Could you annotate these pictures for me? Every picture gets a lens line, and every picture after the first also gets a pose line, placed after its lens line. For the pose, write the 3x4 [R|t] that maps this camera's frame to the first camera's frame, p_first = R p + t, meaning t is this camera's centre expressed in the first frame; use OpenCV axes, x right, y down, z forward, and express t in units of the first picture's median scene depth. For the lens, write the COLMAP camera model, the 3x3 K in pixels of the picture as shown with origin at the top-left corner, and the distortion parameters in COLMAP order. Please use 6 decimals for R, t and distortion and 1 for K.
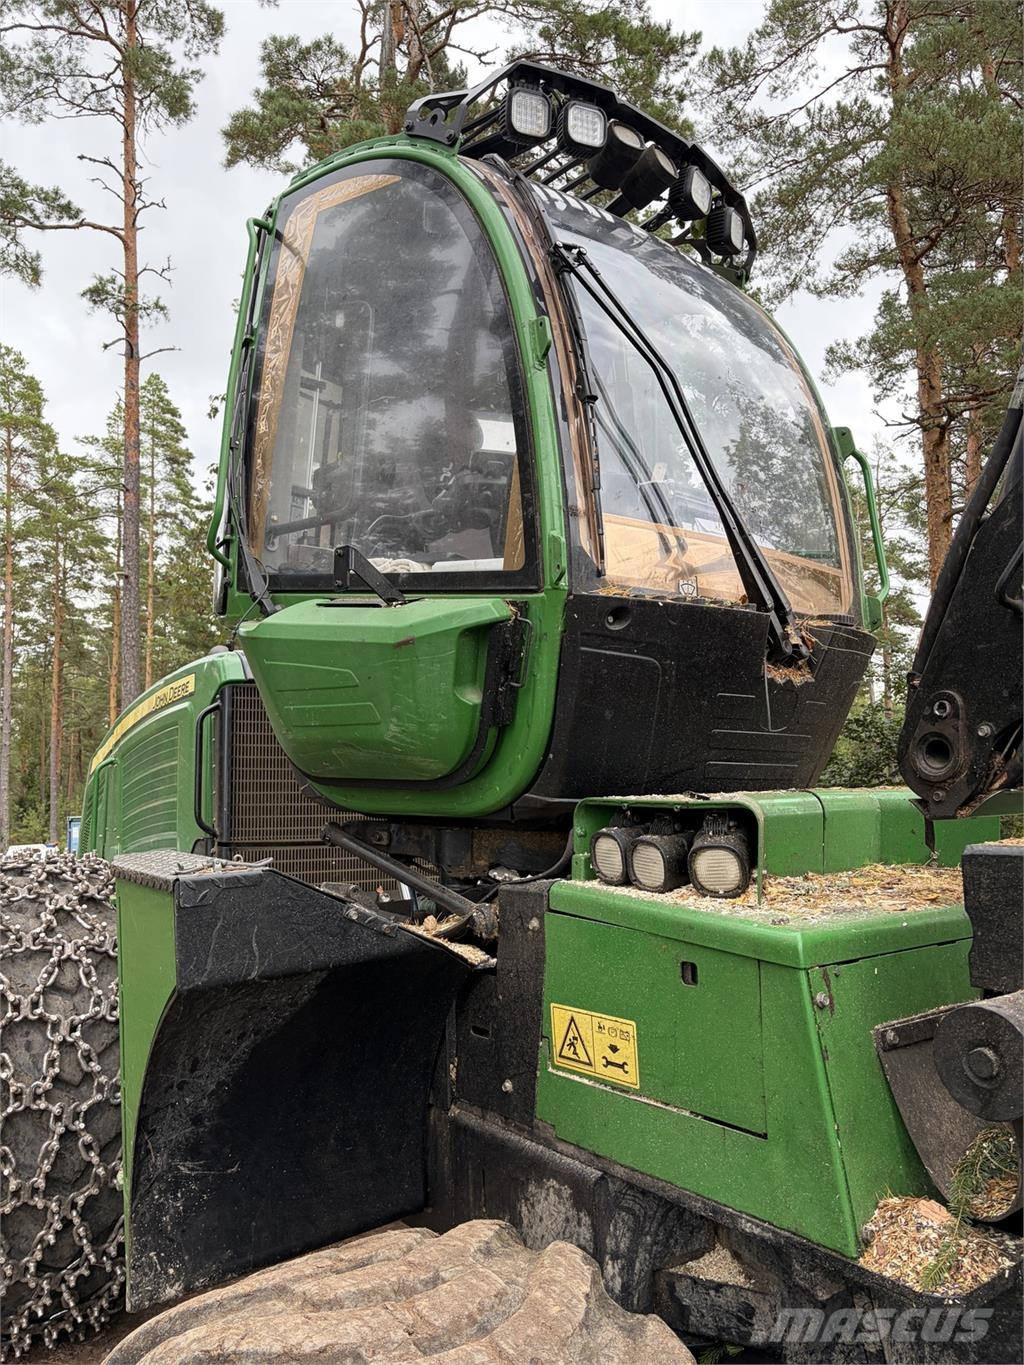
lens RADIAL K [[1037.4, 0, 508.9], [0, 1037.4, 685.1], [0, 0, 1]] dist [0.048344, -0.056973]
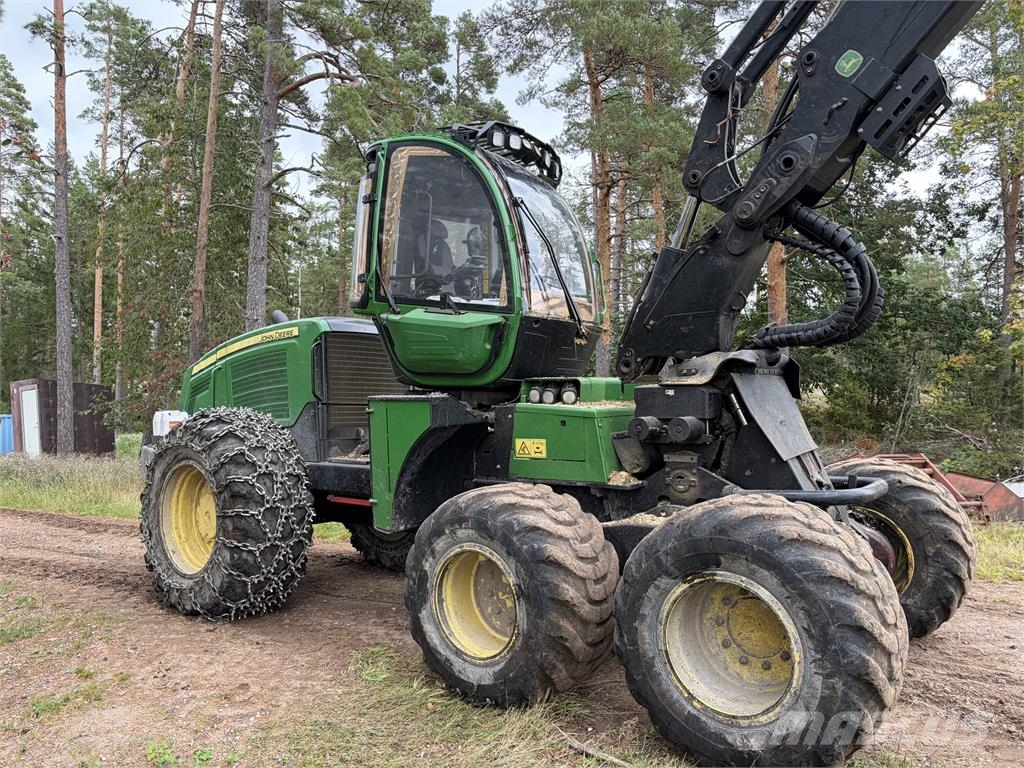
lens RADIAL K [[778.2, 0, 510.5], [0, 778.2, 385.3], [0, 0, 1]] dist [0.048344, -0.056973]
pose [[0.957754, 0.009296, 0.287438, -0.519377], [-0.032019, 0.996710, 0.074453, -0.038599], [-0.285800, -0.080511, 0.954901, -1.020408]]
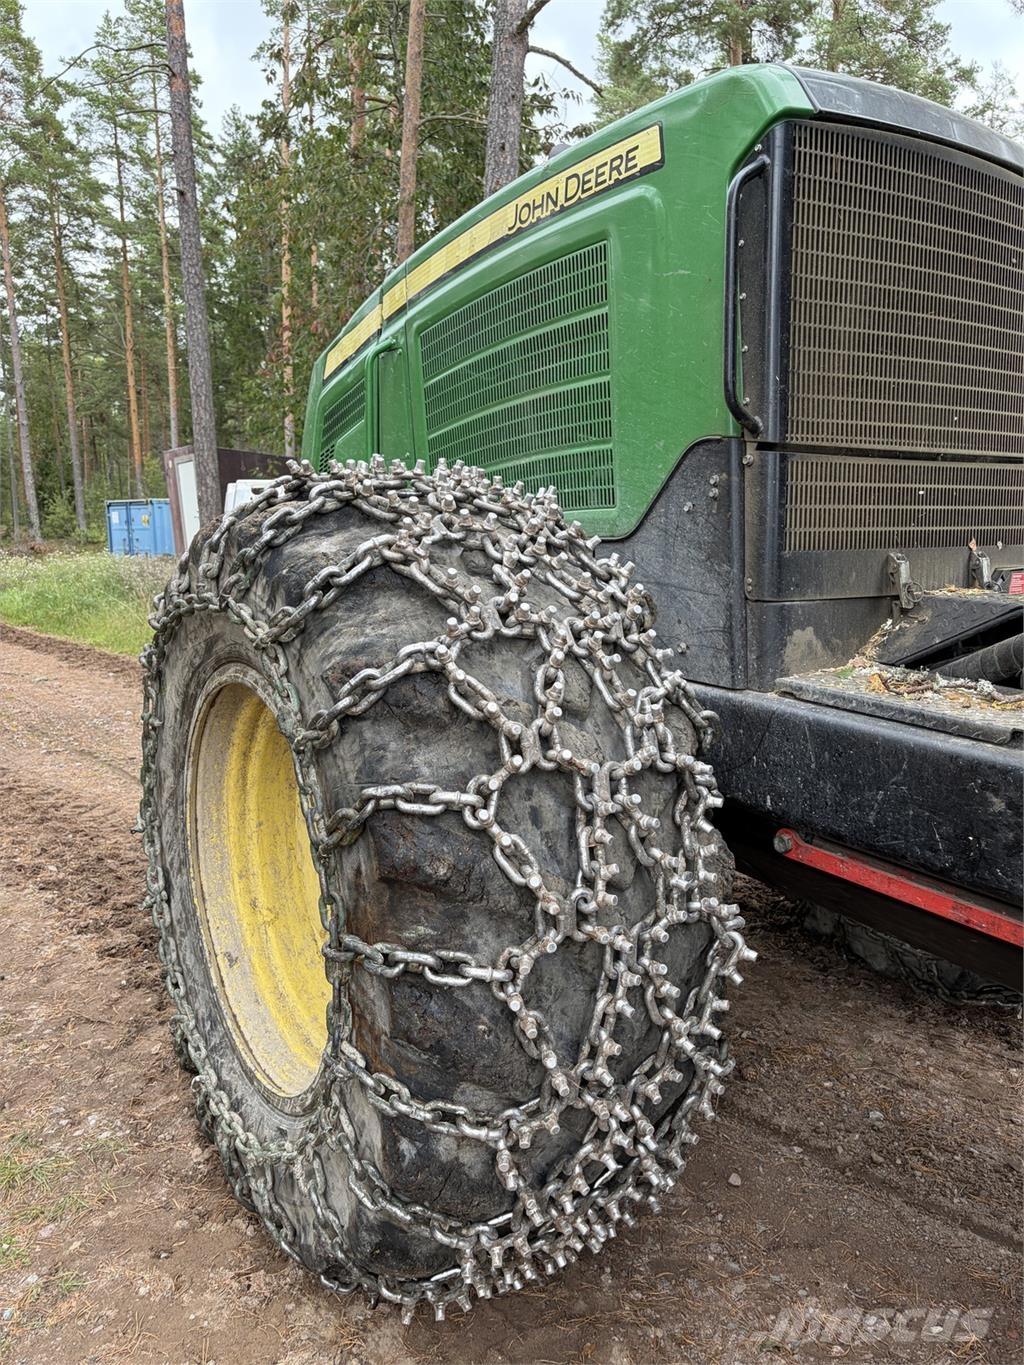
lens RADIAL K [[1037.4, 0, 517.3], [0, 1037.4, 673.9], [0, 0, 1]] dist [0.048344, -0.056973]
pose [[0.999885, 0.015181, -0.000381, -0.557257], [-0.014500, 0.961916, 0.272962, 0.166707], [0.004511, -0.272925, 0.962025, 0.636010]]
